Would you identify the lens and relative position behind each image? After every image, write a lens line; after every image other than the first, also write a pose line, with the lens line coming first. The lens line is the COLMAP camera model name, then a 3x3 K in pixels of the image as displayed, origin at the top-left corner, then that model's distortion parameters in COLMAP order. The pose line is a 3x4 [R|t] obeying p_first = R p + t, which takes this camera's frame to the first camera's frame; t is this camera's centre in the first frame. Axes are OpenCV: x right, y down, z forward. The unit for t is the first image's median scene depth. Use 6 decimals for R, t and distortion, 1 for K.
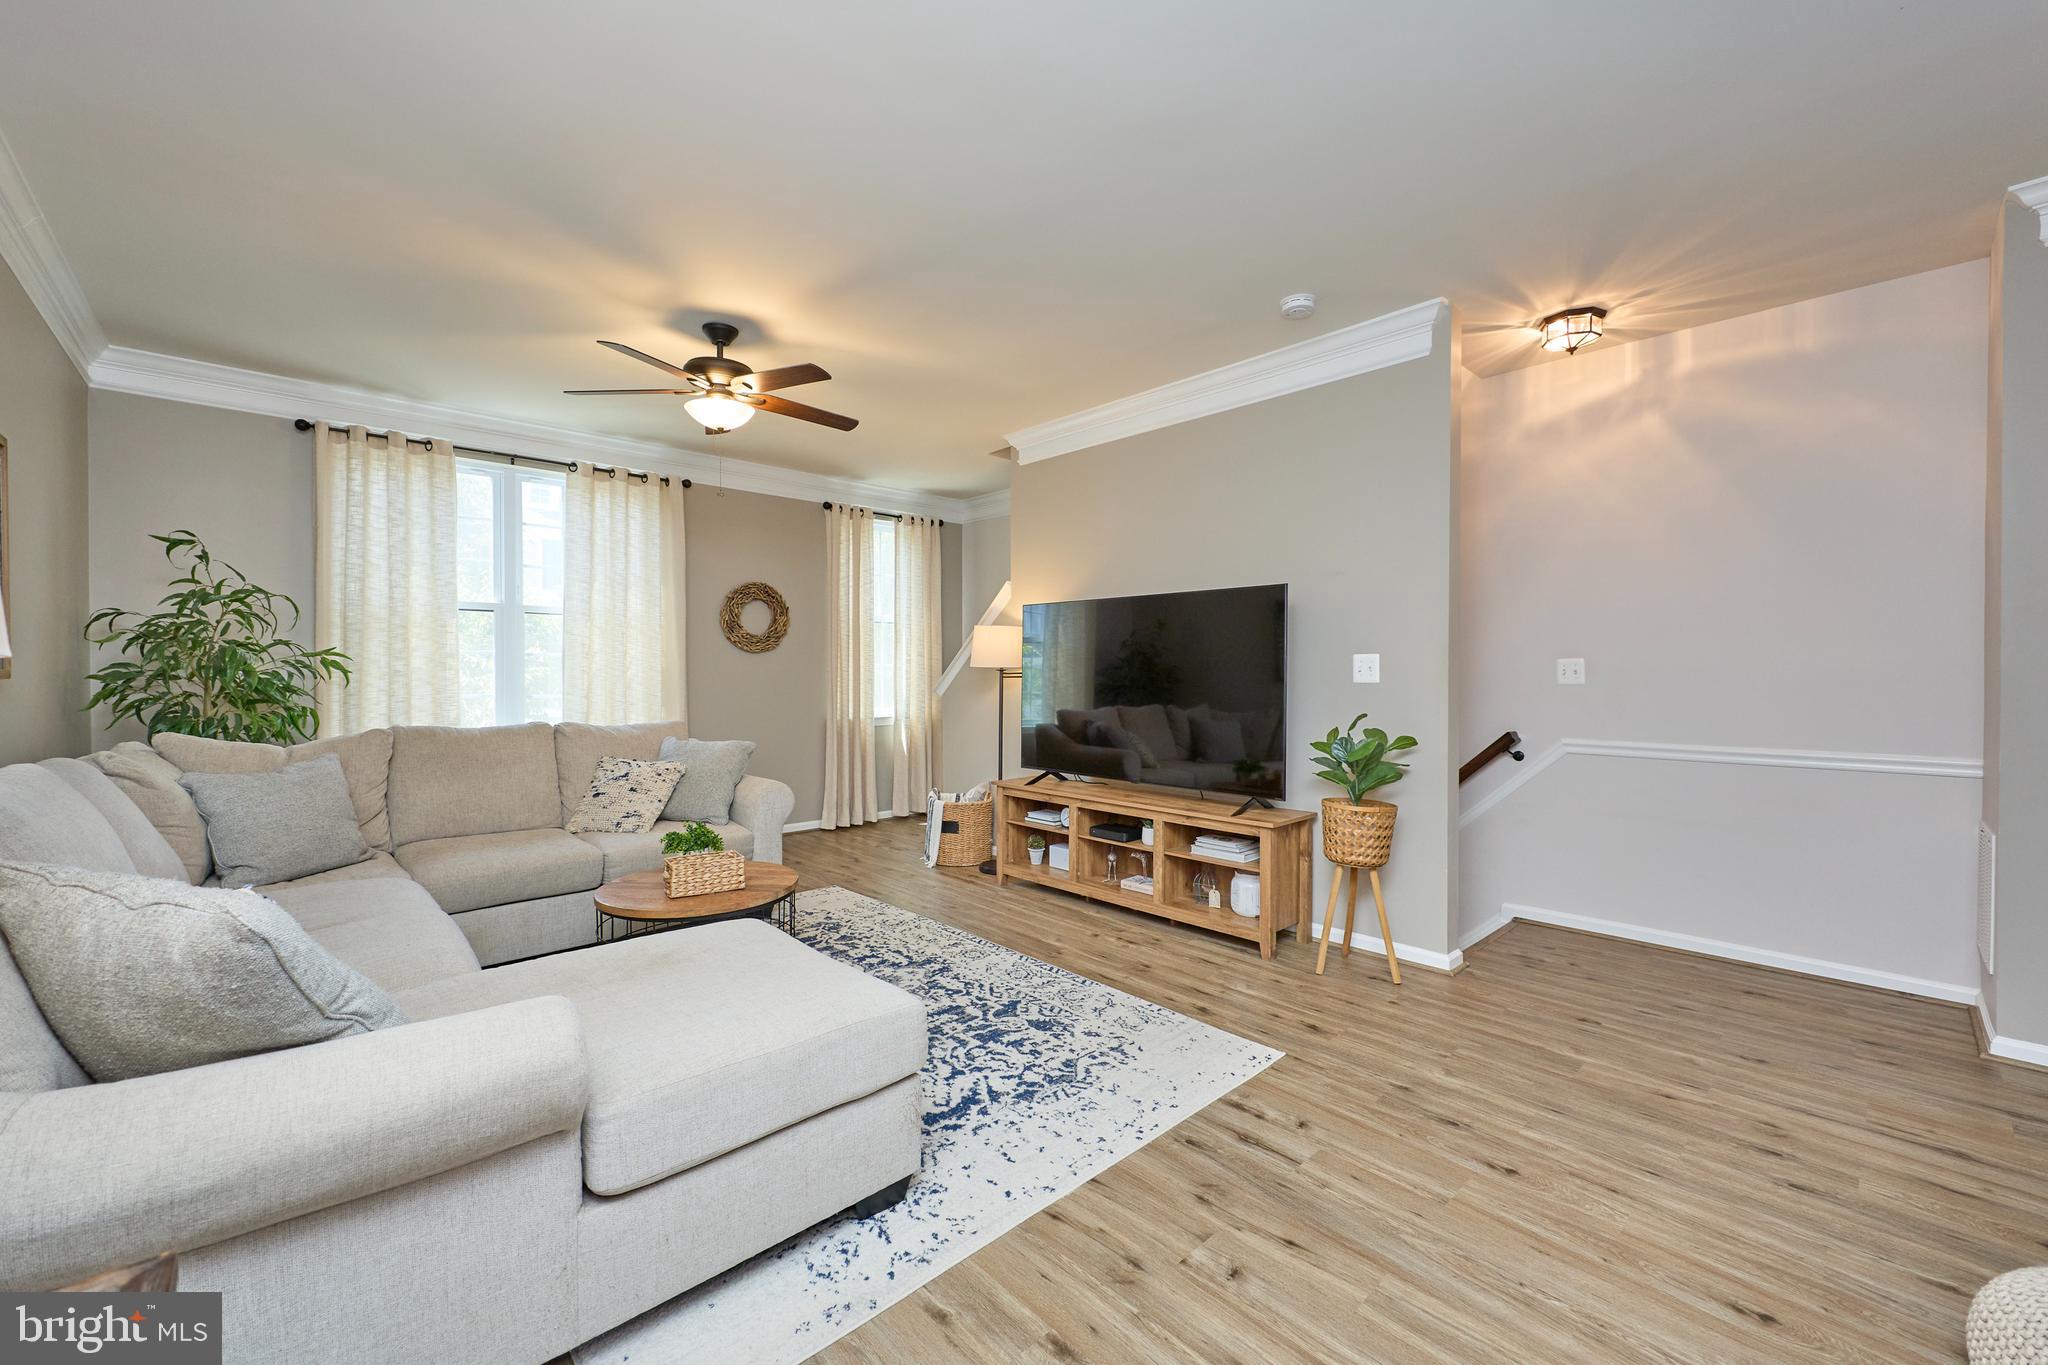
lens RADIAL K [[816.3, 0, 1036.8], [0, 816.3, 681.3], [0, 0, 1]] dist [-0.001315, -0.000102]
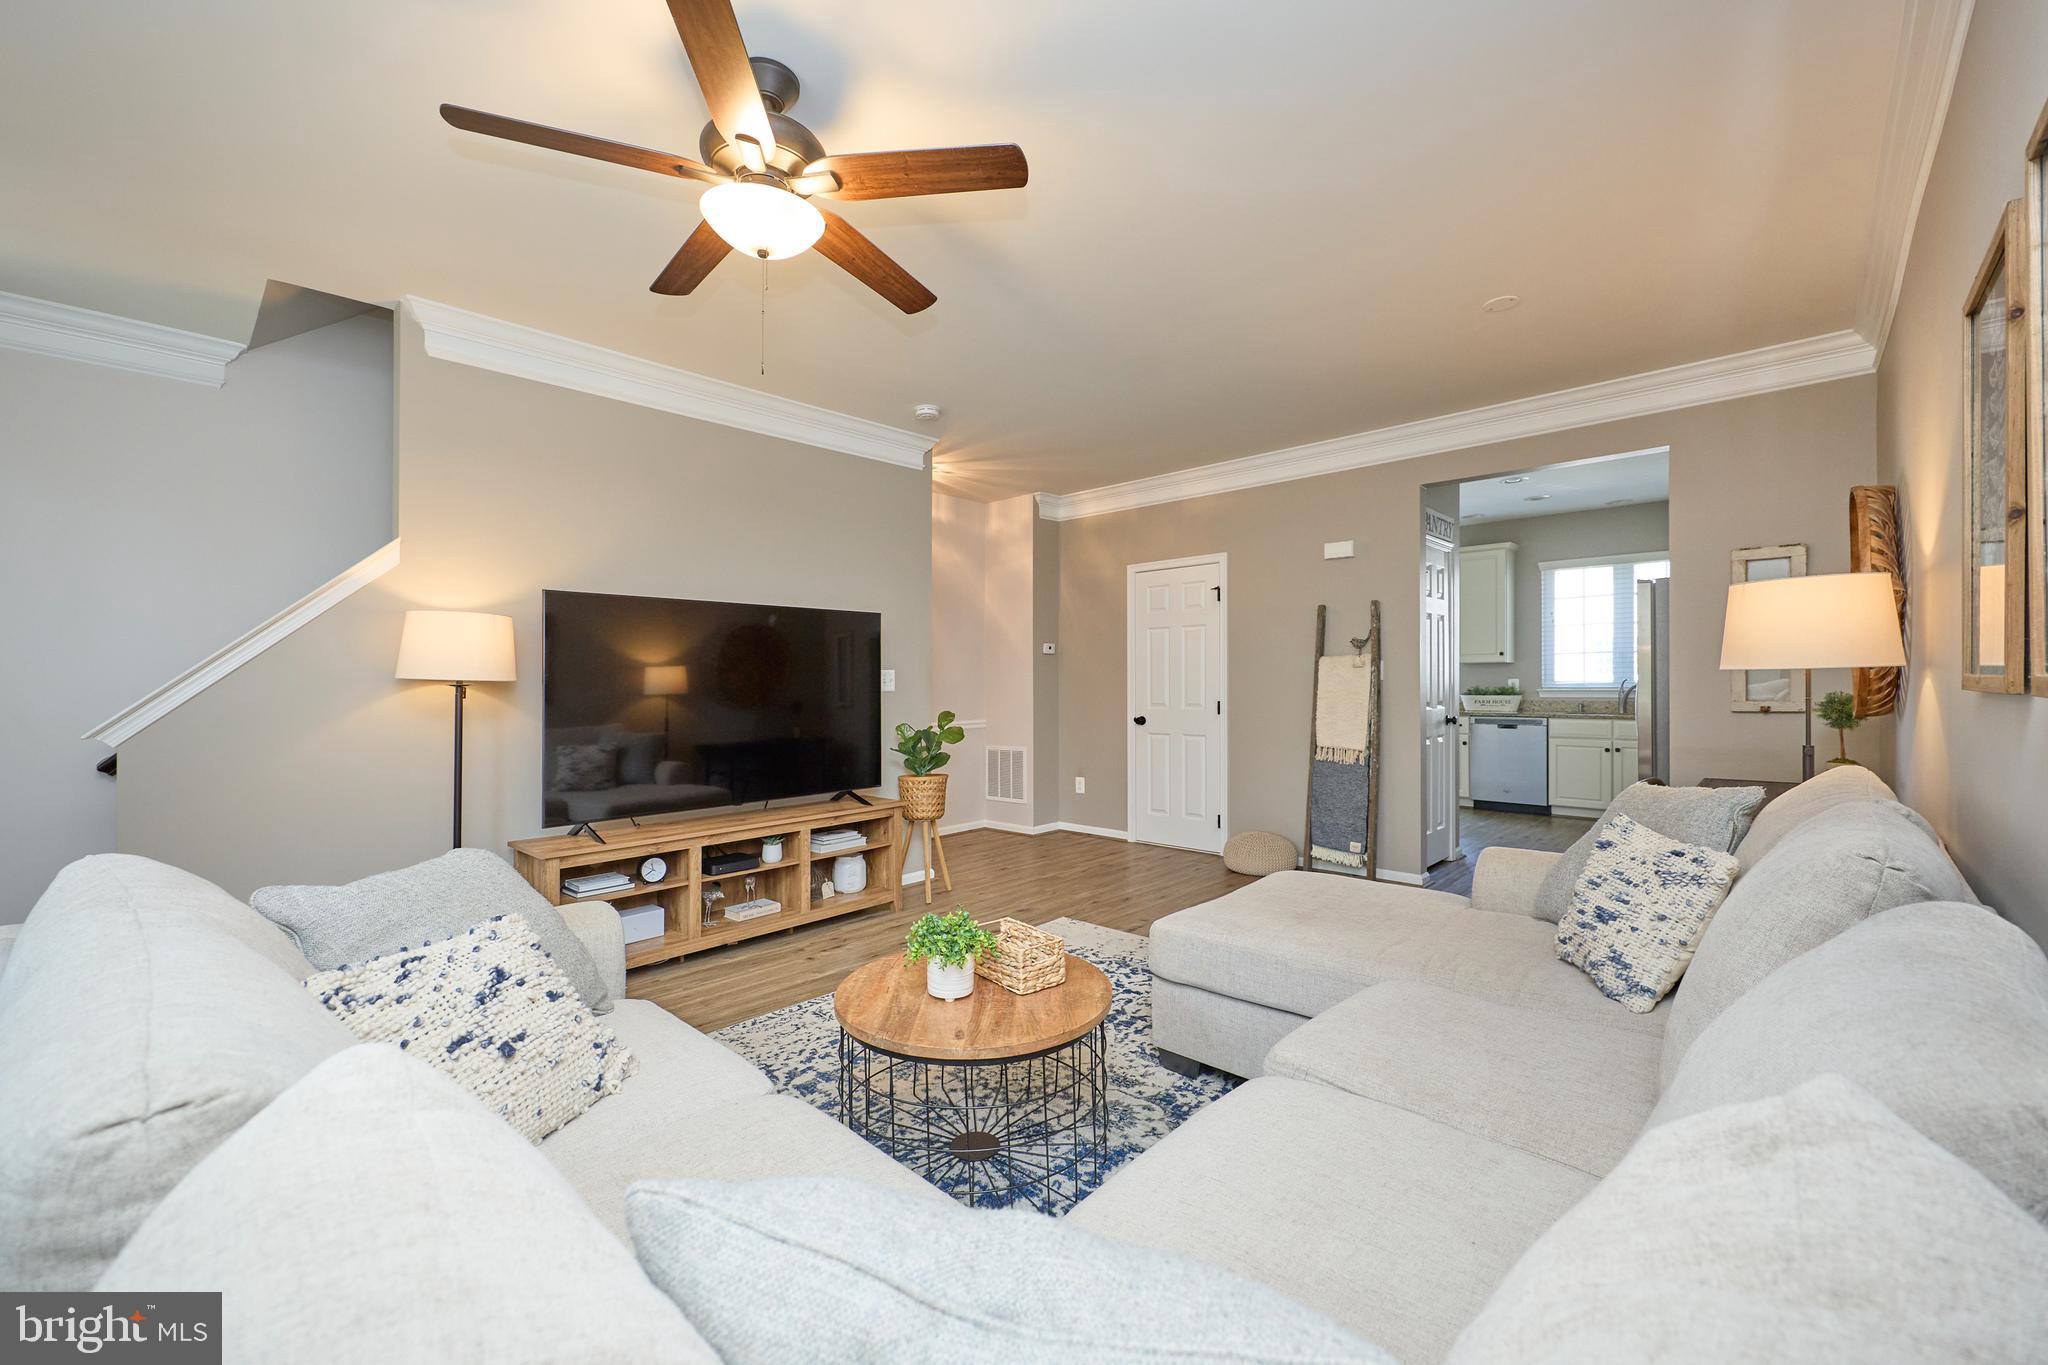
lens RADIAL K [[816.3, 0, 1019.7], [0, 816.3, 666.8], [0, 0, 1]] dist [-0.001315, -0.000102]
pose [[-0.056774, 0.016462, 0.998251, -1.053604], [0.019220, 0.999697, -0.015393, -0.012784], [-0.998202, 0.018312, -0.057073, 0.940581]]
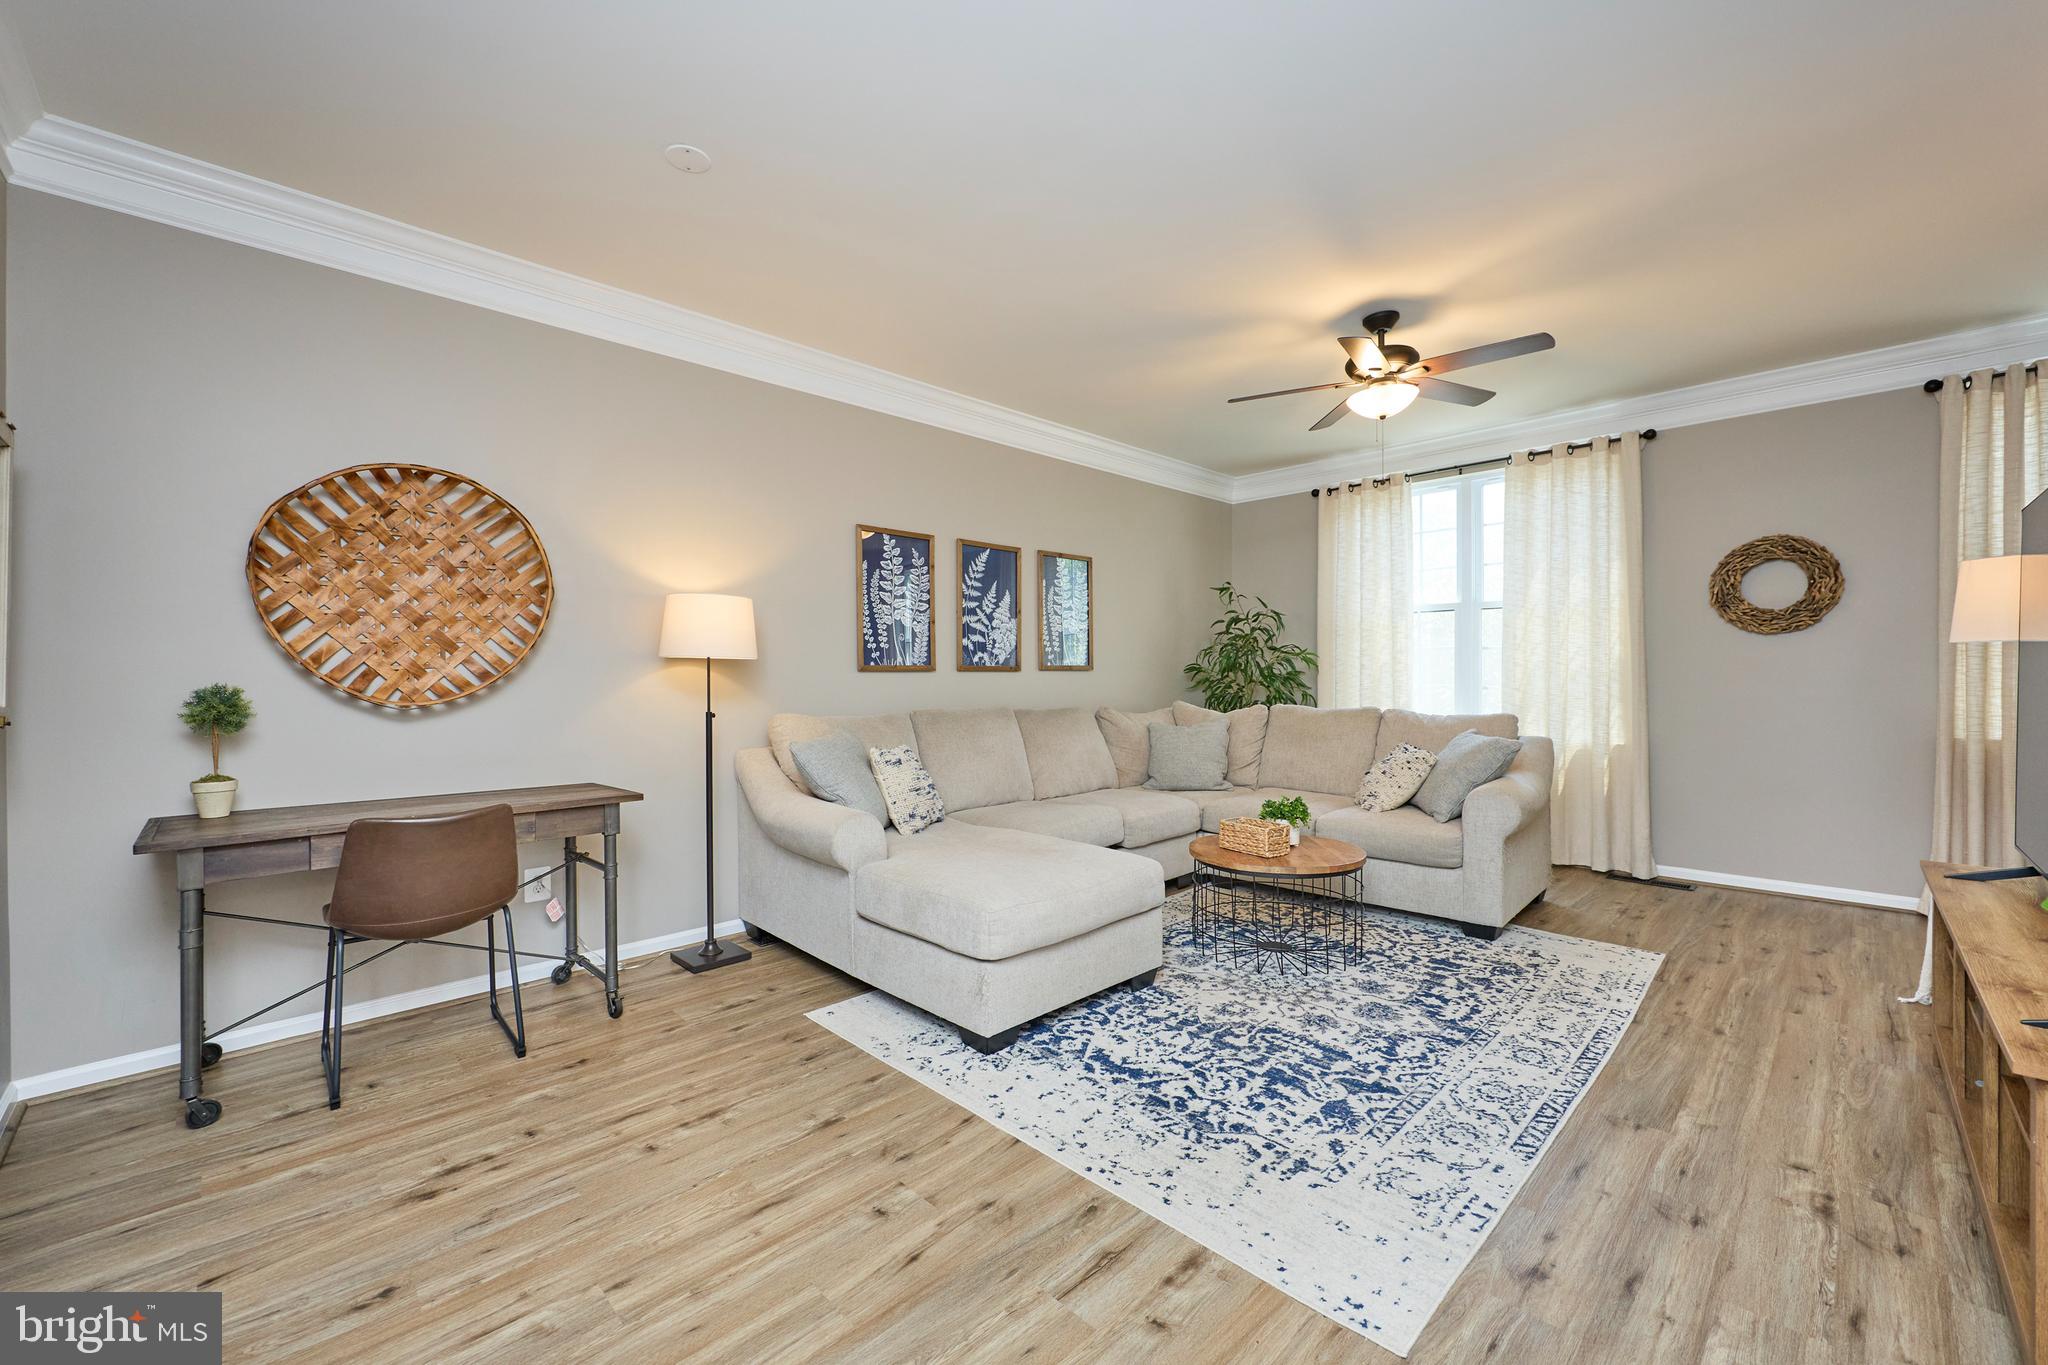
lens RADIAL K [[816.3, 0, 1011.3], [0, 816.3, 679.8], [0, 0, 1]] dist [-0.001315, -0.000102]
pose [[0.005955, 0.003876, -0.999975, 0.669998], [-0.005355, 0.999978, 0.003844, 0.011567], [0.999968, 0.005331, 0.005976, 0.593706]]
